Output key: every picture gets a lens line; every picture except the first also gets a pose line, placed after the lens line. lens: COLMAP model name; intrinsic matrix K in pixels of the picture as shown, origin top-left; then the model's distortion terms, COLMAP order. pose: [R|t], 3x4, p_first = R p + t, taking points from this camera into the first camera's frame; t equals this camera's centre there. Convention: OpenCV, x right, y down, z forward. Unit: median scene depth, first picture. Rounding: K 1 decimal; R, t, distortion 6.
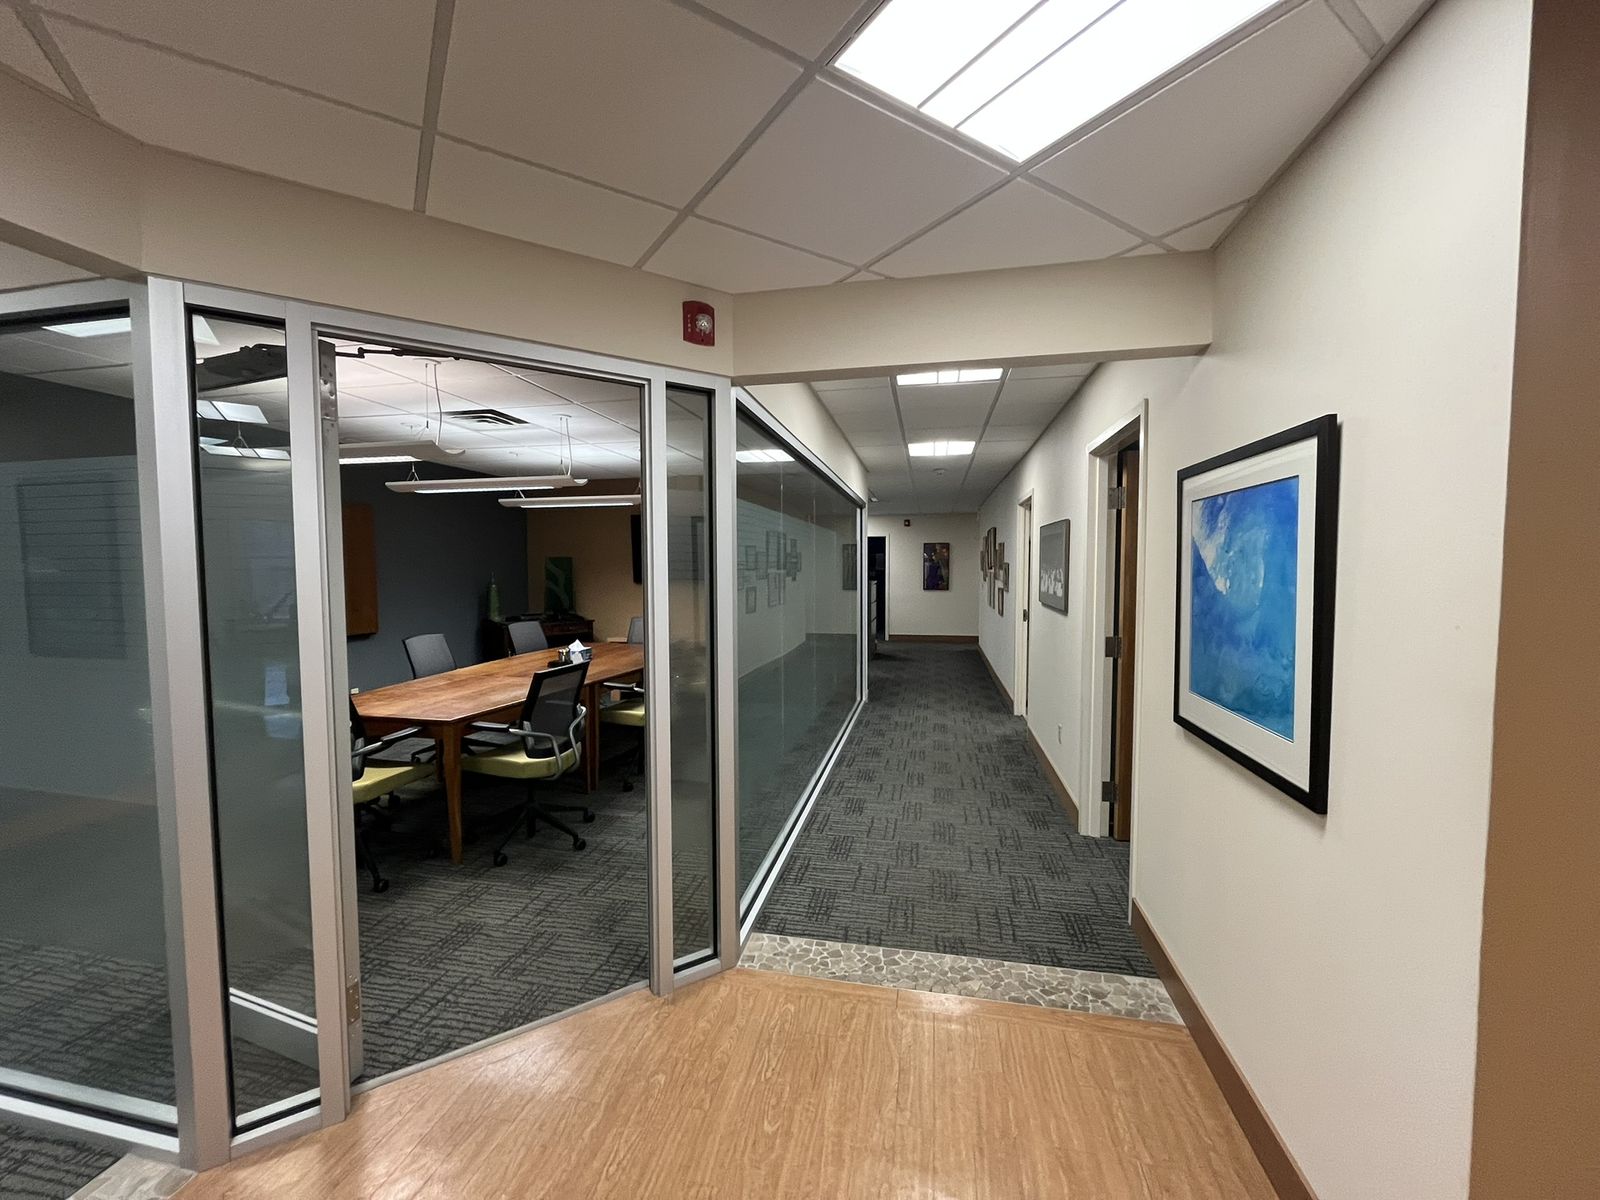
lens RADIAL K [[642.2, 0, 795.0], [0, 642.2, 600.8], [0, 0, 1]] dist [0.002816, 0.000059]
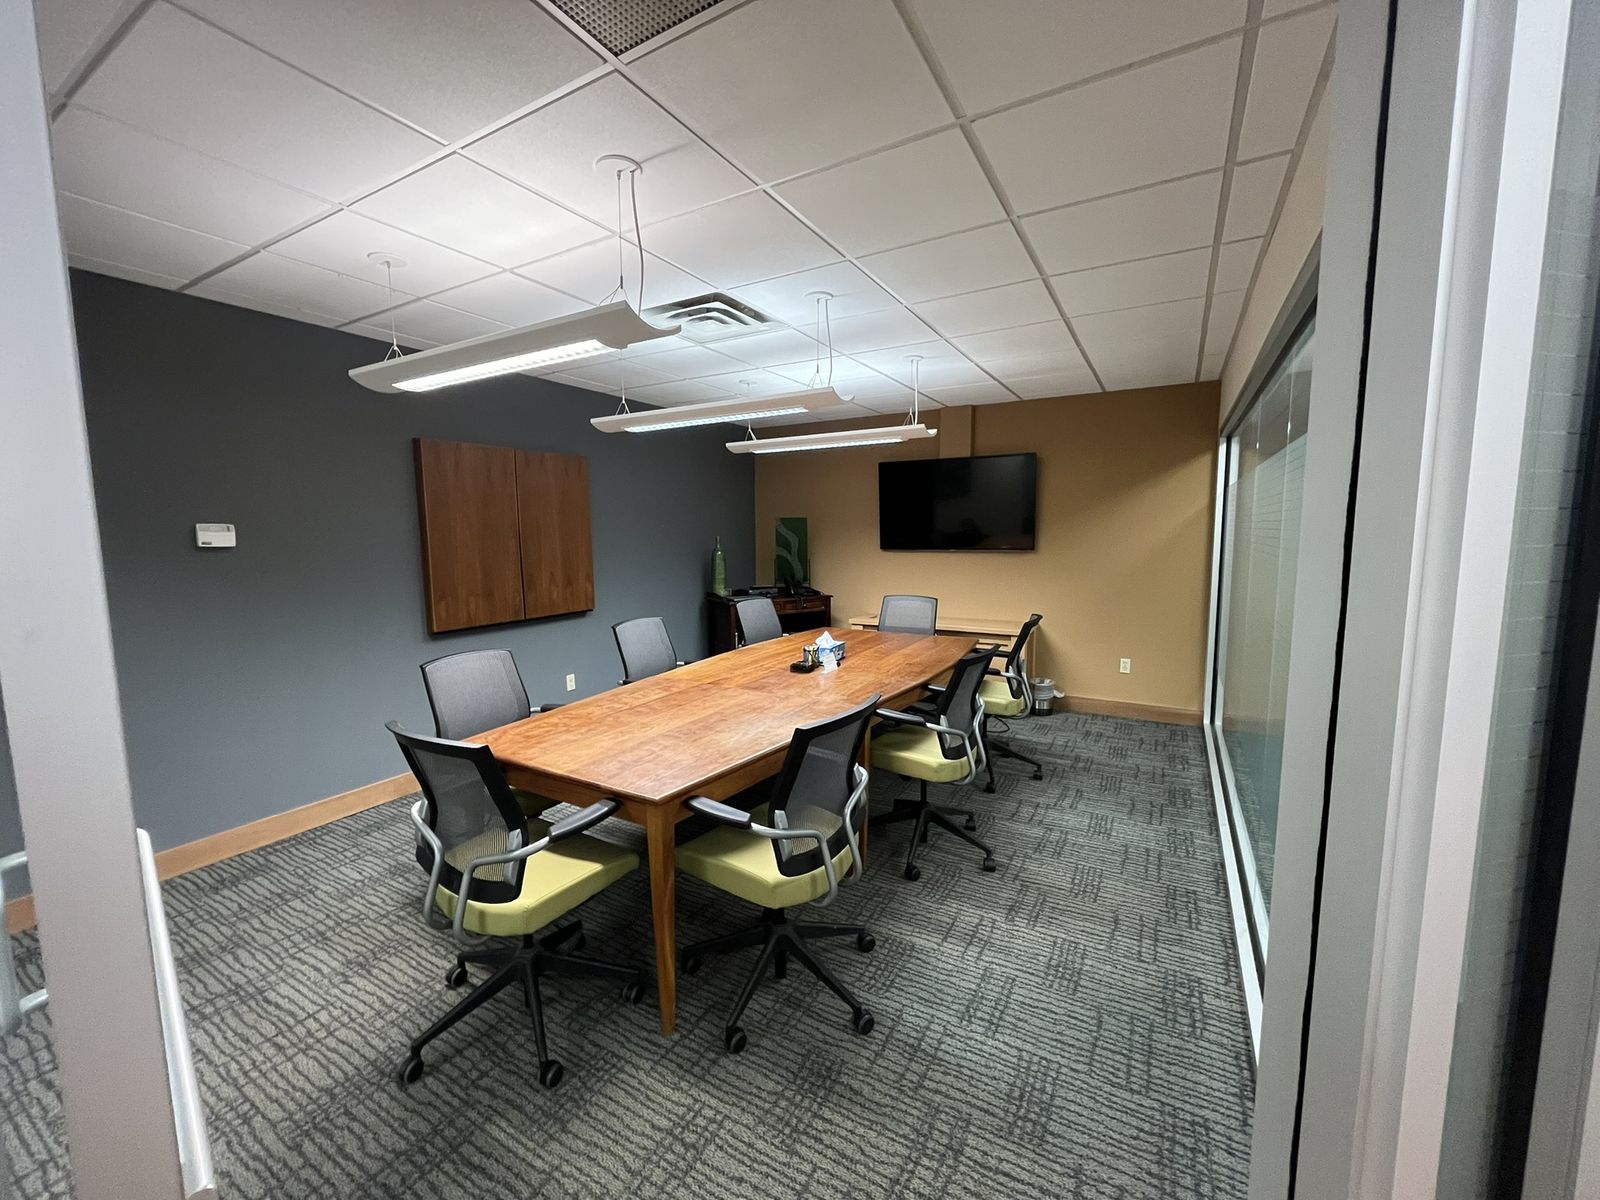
lens RADIAL K [[642.2, 0, 798.9], [0, 642.2, 600.2], [0, 0, 1]] dist [0.002816, 0.000059]
pose [[0.952222, 0.028049, -0.304115, -0.178694], [-0.010248, 0.998147, 0.059972, -0.020257], [0.305234, -0.053991, 0.950746, 0.365526]]
